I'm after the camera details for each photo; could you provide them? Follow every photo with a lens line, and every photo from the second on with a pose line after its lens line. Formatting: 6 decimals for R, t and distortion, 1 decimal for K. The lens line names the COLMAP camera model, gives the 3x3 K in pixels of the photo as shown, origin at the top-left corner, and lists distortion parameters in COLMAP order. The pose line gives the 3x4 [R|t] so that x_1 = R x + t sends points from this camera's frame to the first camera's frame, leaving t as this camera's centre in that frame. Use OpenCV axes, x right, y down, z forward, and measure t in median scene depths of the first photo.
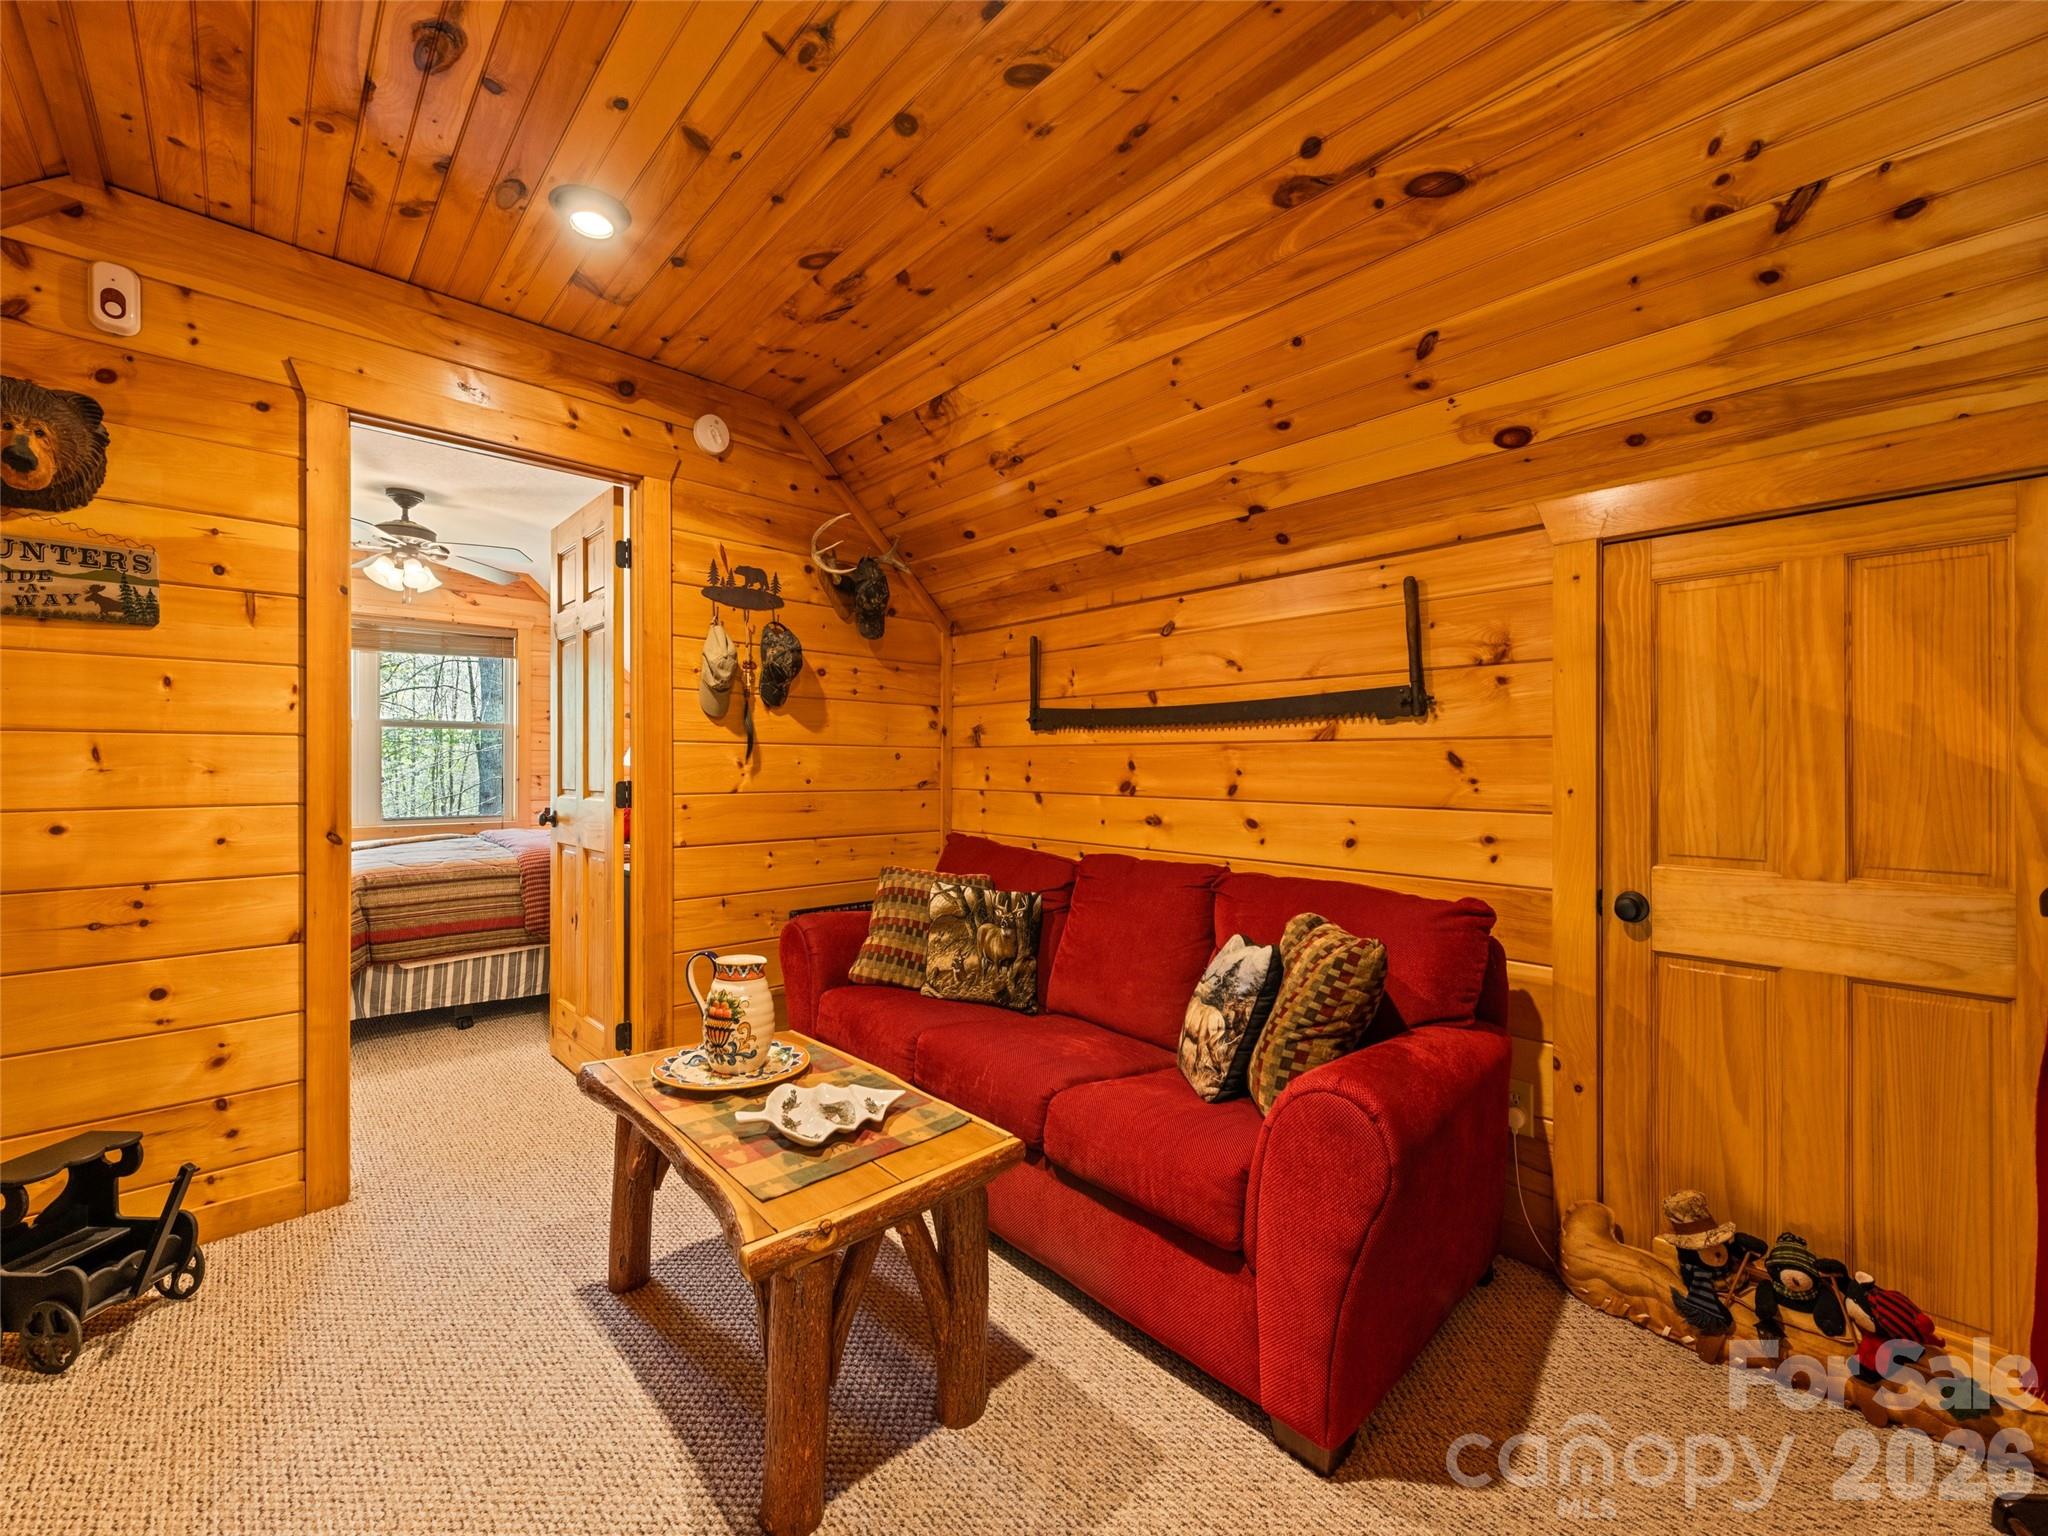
lens RADIAL K [[820.1, 0, 1030.8], [0, 820.1, 763.3], [0, 0, 1]] dist [0.000840, -0.000074]
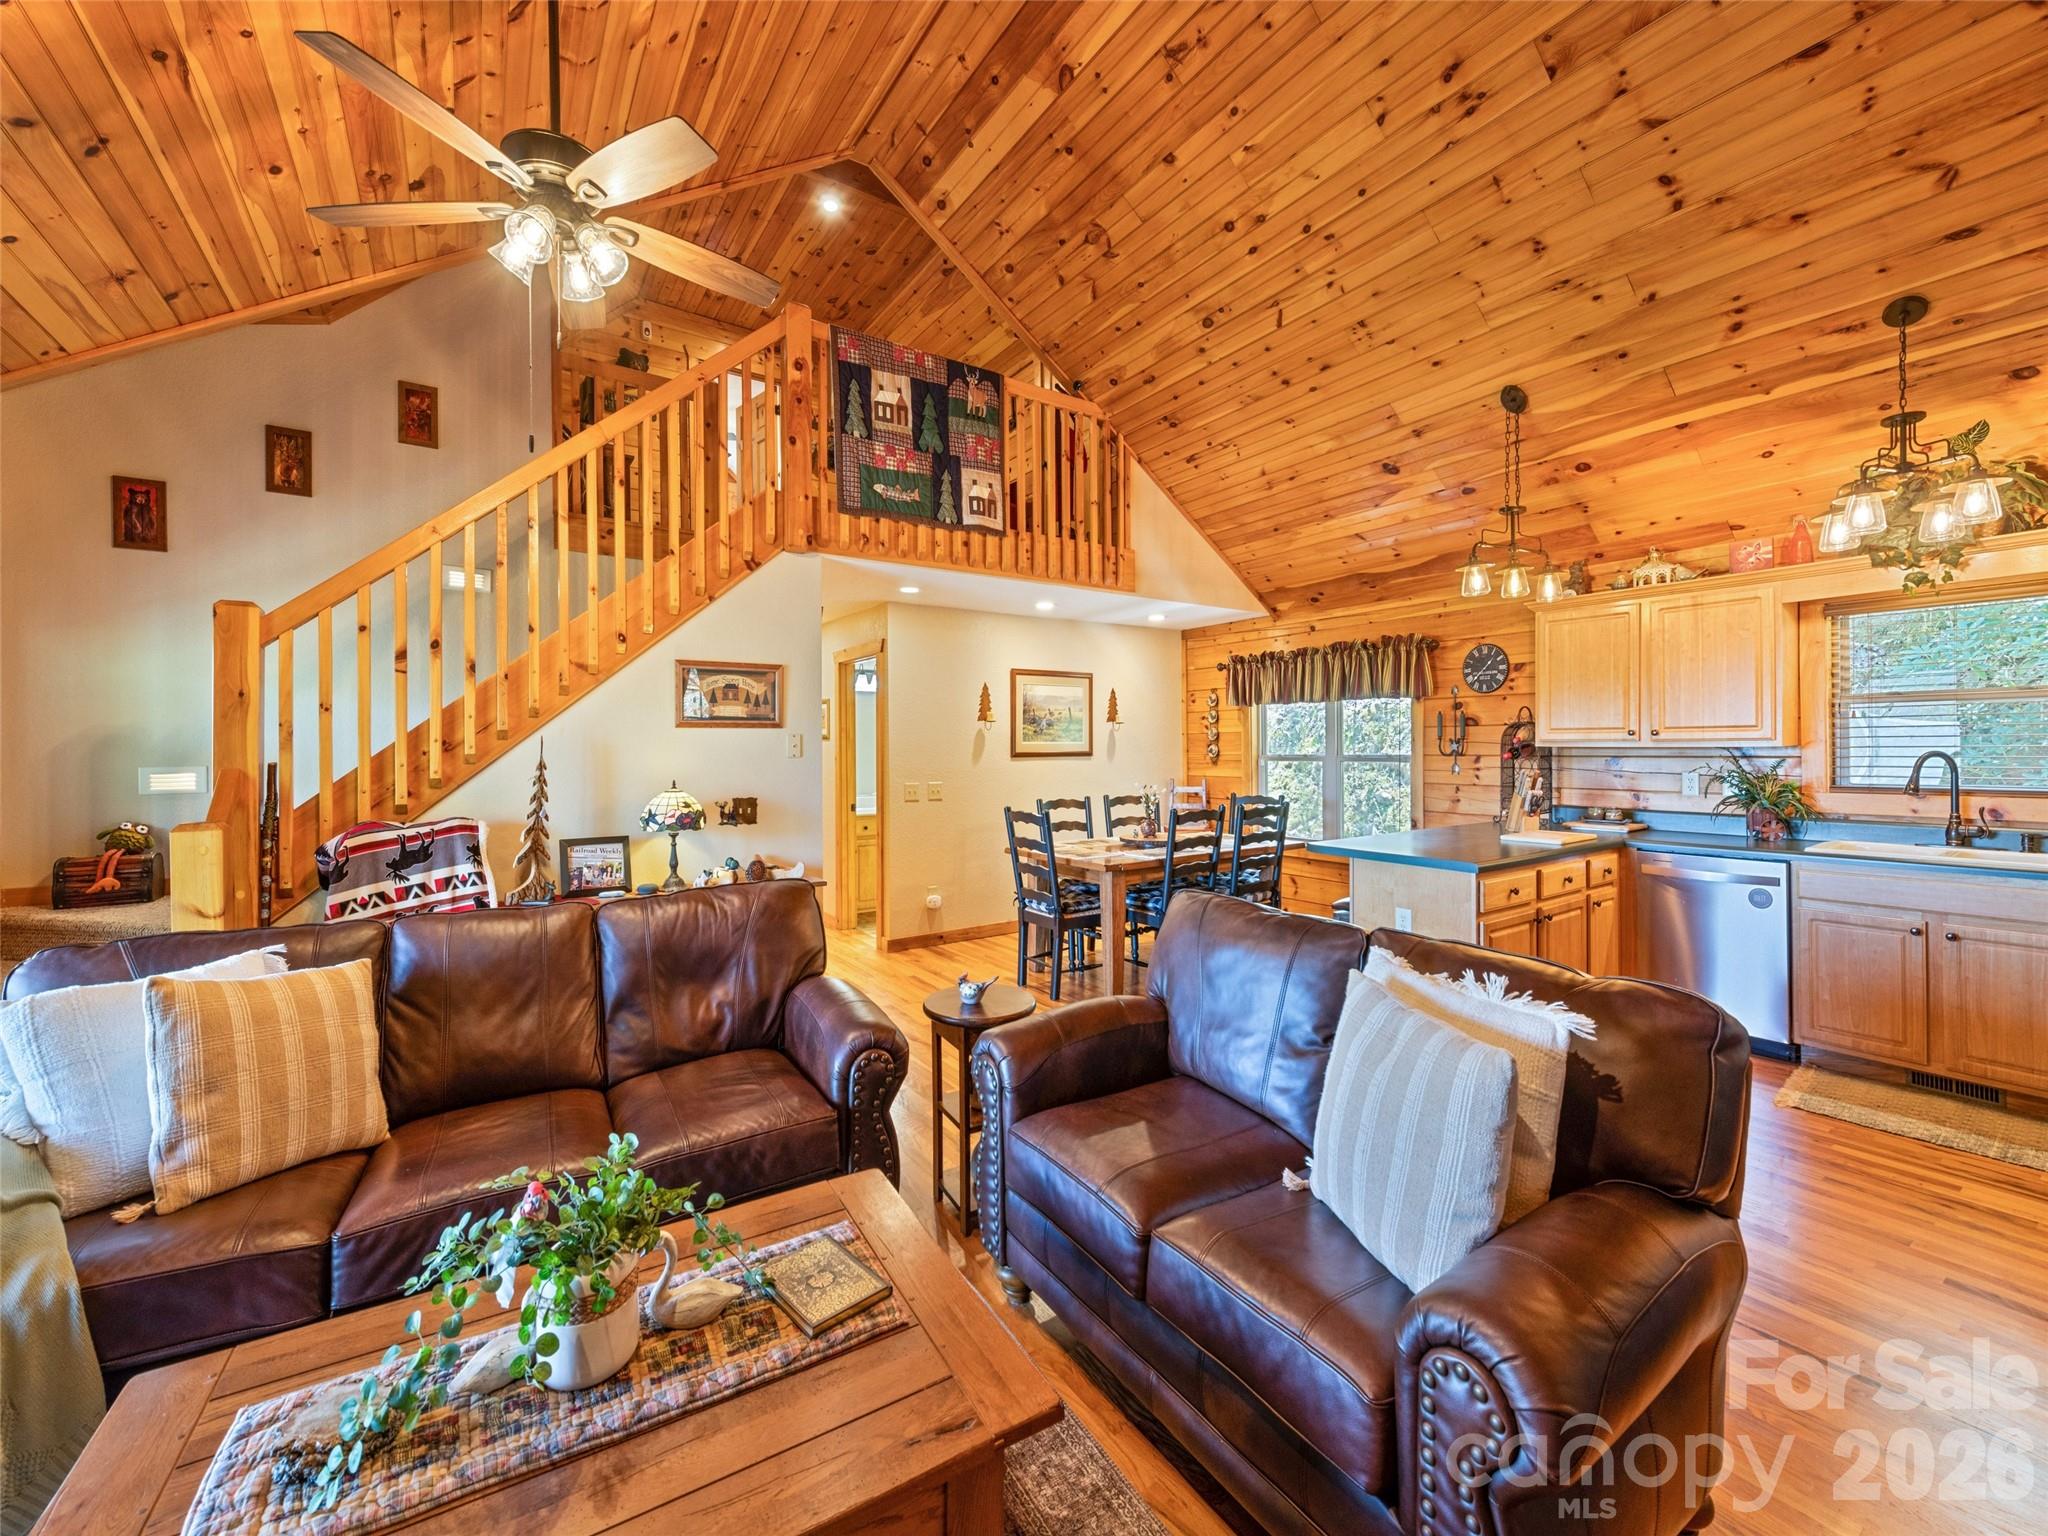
lens RADIAL K [[820.1, 0, 1019.8], [0, 820.1, 750.6], [0, 0, 1]] dist [0.000840, -0.000074]
pose [[0.984740, 0.001016, -0.174028, 1.110340], [-0.001206, 0.999999, -0.000985, 1.252470], [0.174026, 0.001180, 0.984740, -2.211665]]
